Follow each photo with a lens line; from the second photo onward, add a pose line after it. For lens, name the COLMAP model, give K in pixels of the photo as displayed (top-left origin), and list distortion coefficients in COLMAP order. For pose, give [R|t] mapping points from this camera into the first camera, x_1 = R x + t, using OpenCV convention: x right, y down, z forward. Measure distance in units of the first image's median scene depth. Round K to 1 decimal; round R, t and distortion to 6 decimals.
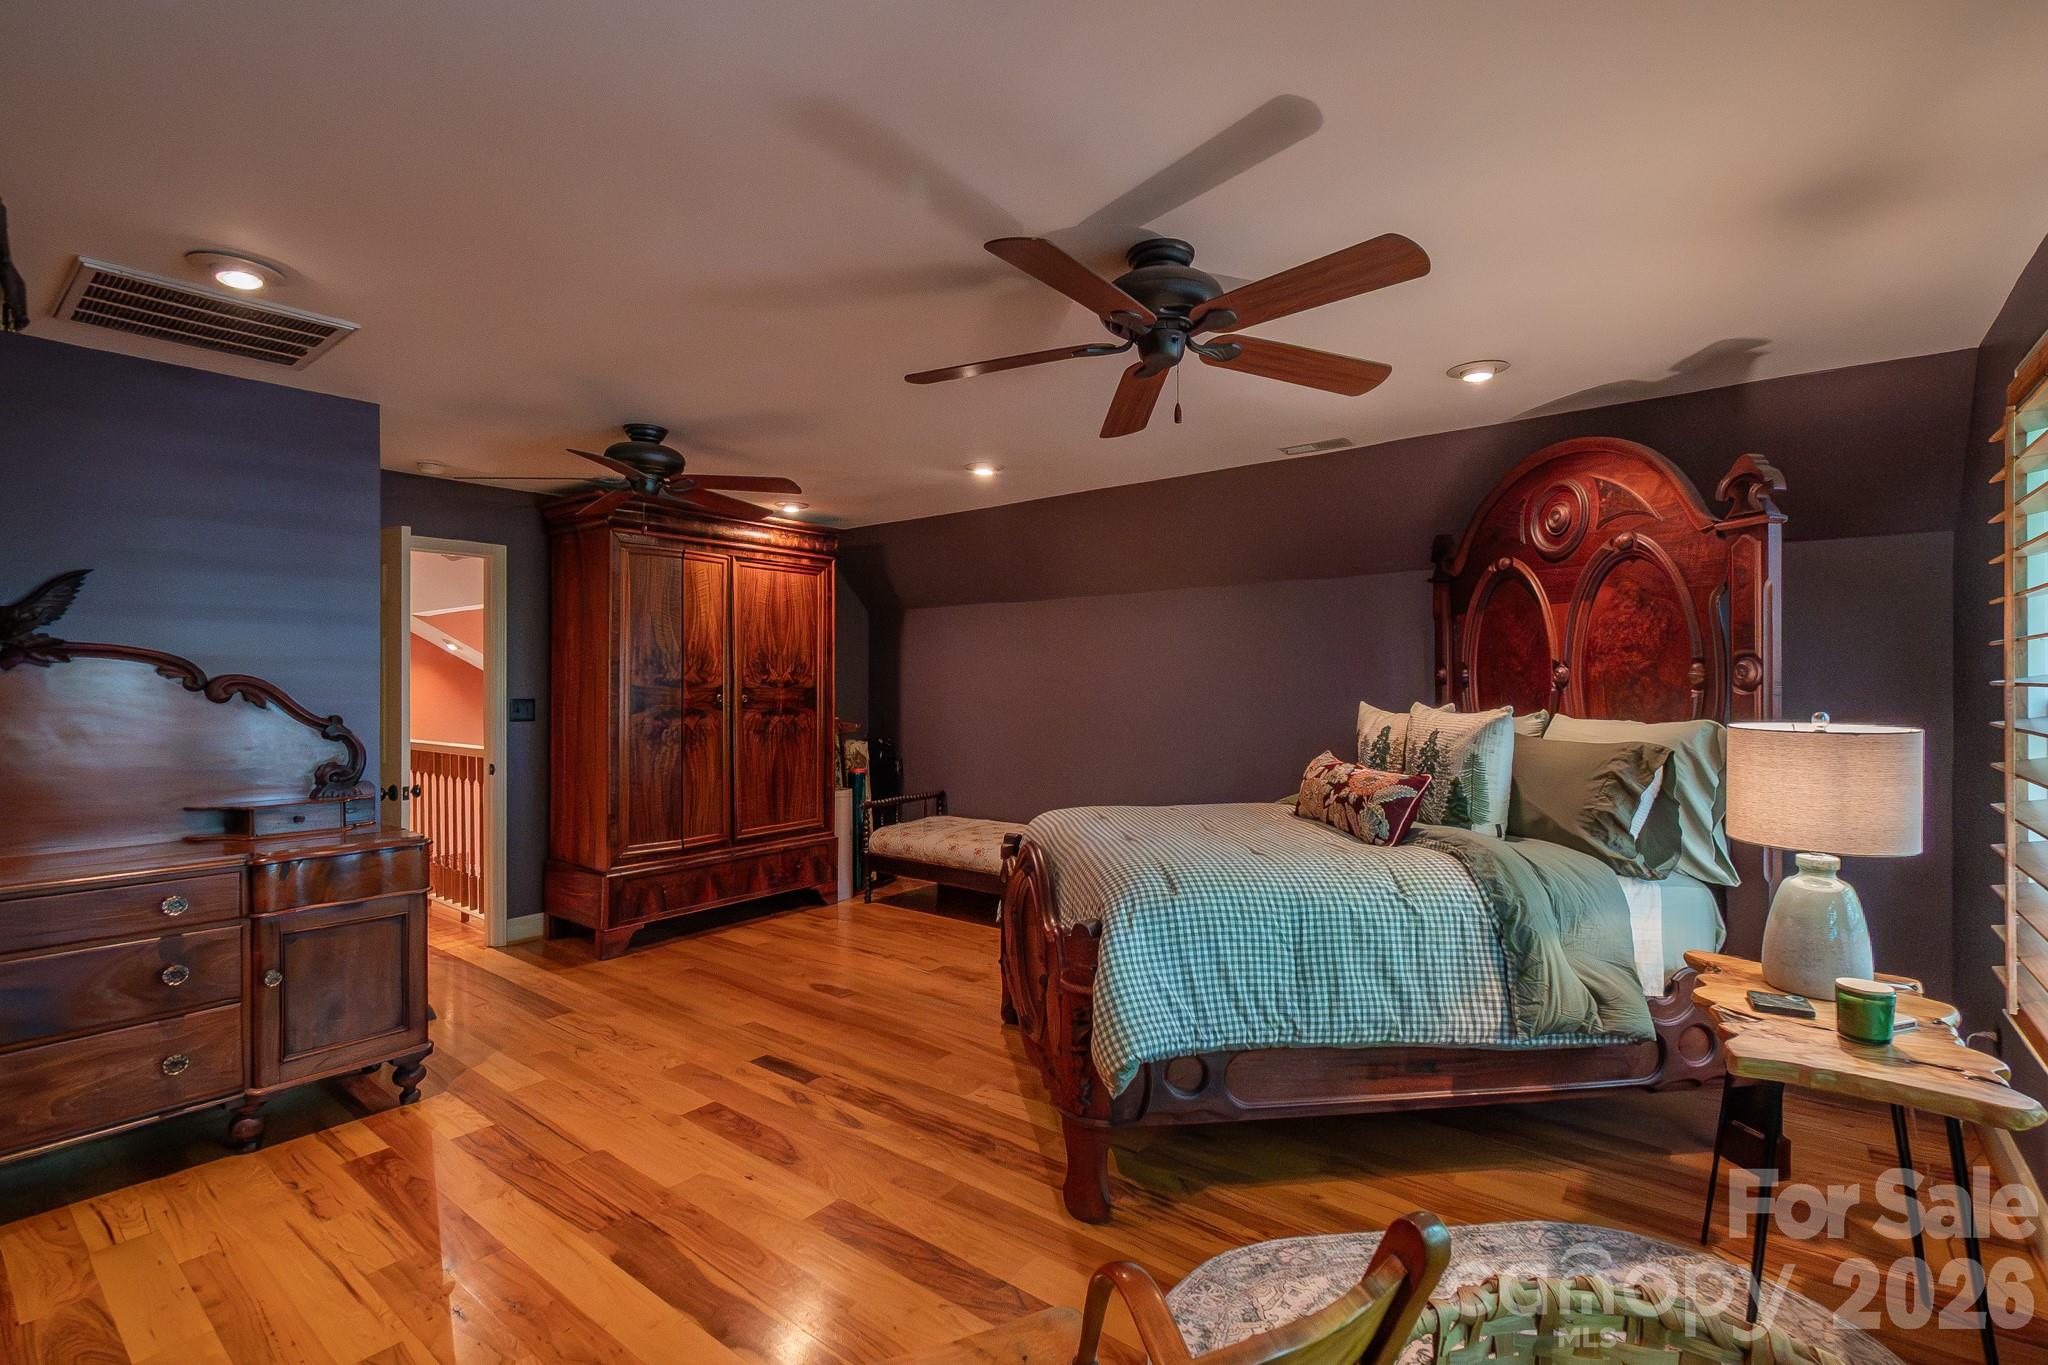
lens RADIAL K [[927.3, 0, 1024.0], [0, 927.3, 682.5], [0, 0, 1]] dist [0.003614, 0.000116]
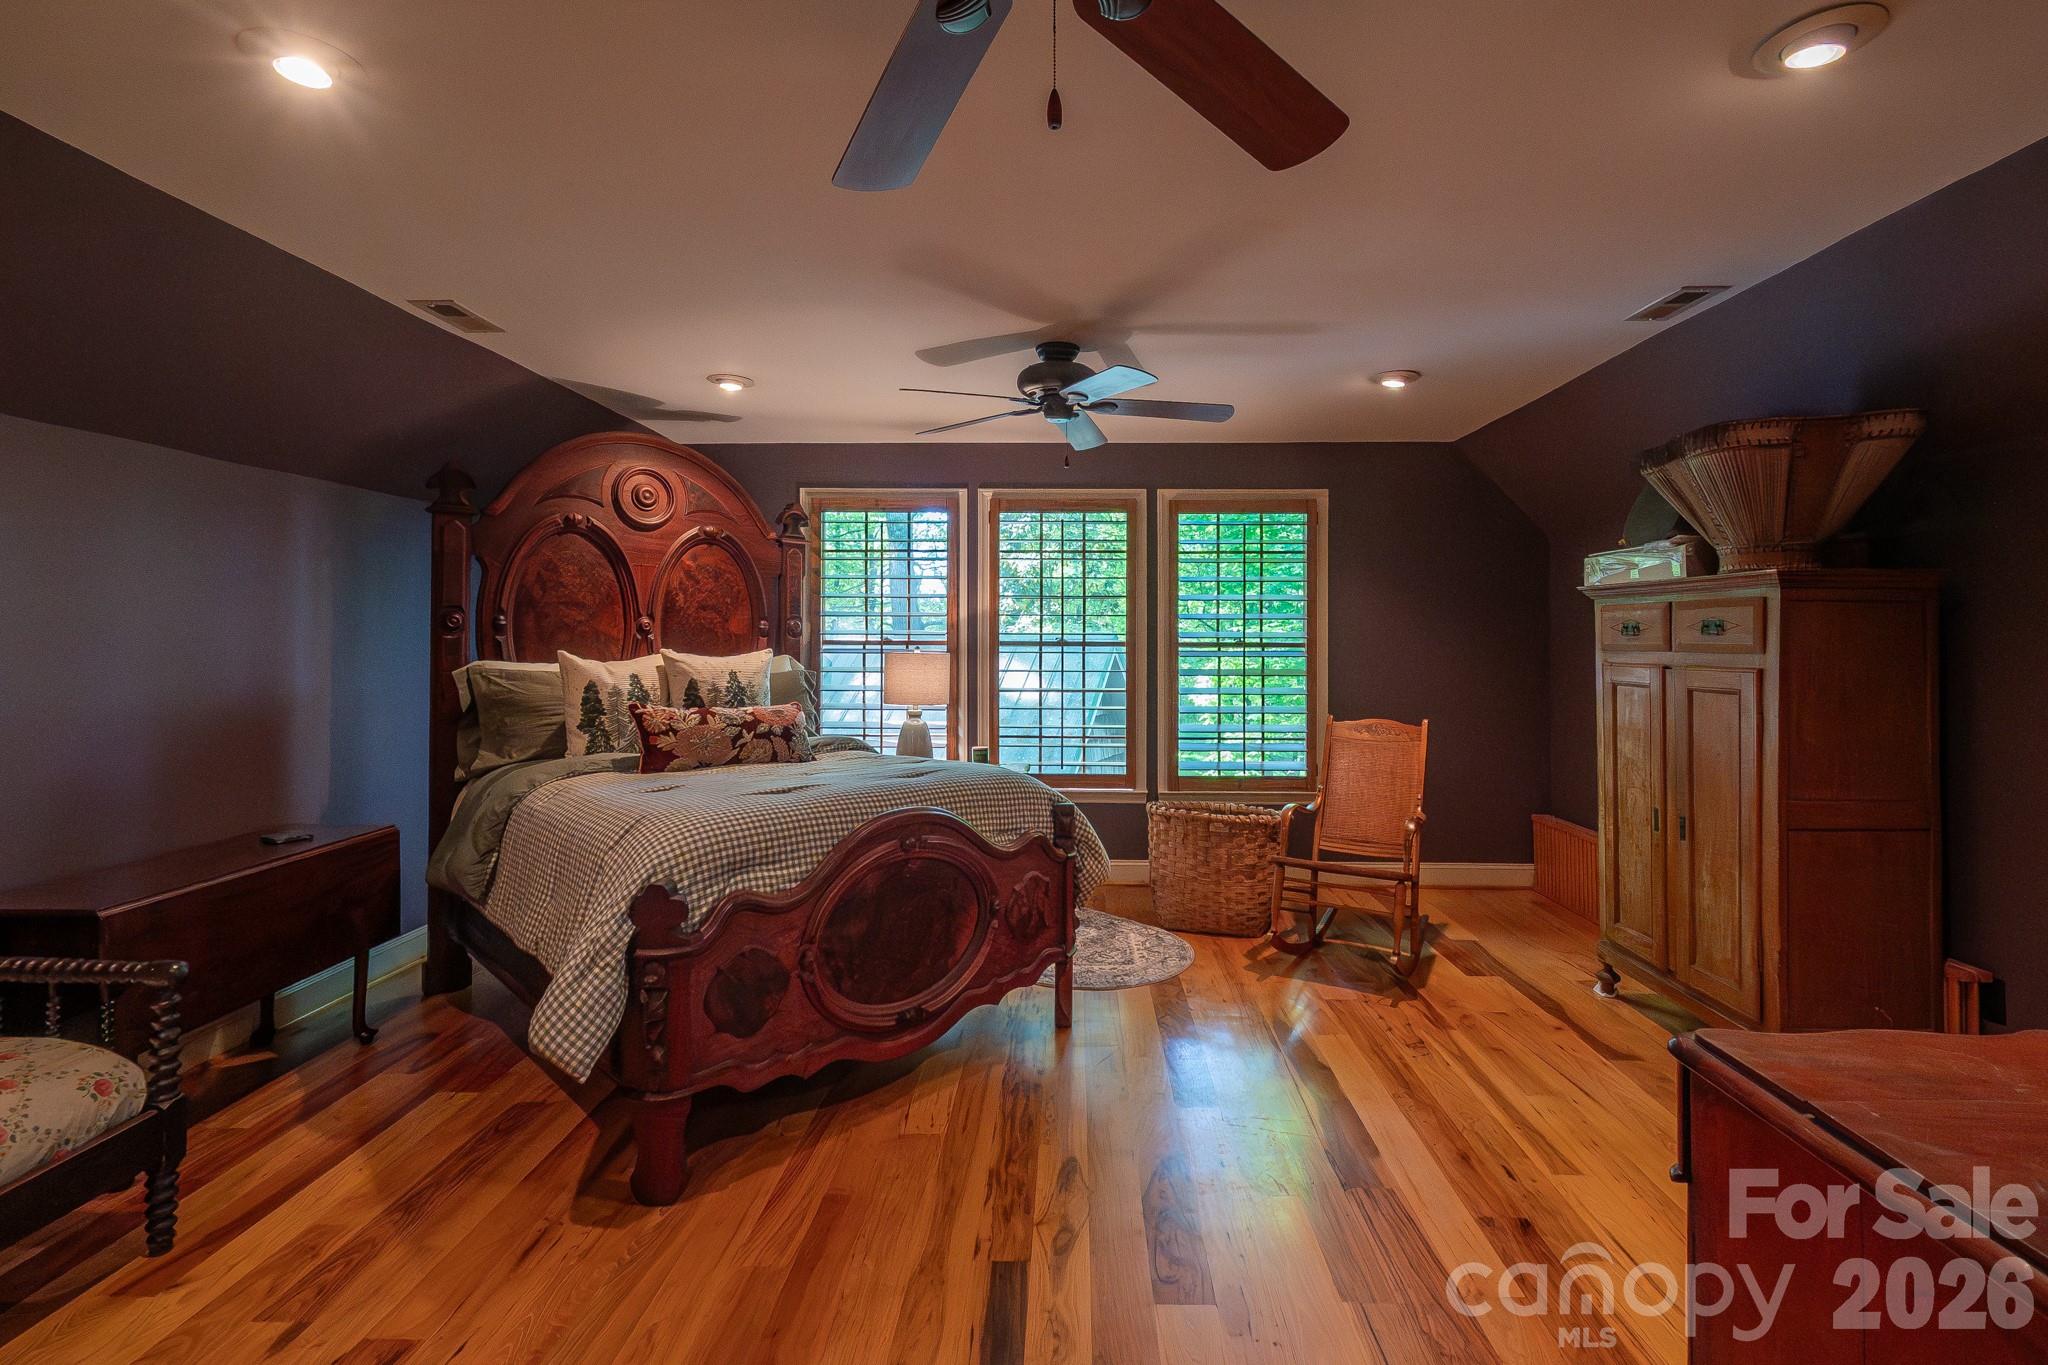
lens RADIAL K [[936.1, 0, 1017.4], [0, 936.1, 626.5], [0, 0, 1]] dist [0.001568, -0.000066]
pose [[-0.572894, -0.010096, 0.819567, -0.768814], [-0.016564, 0.999863, 0.000739, -0.016117], [-0.819462, -0.013152, -0.572982, 1.386576]]
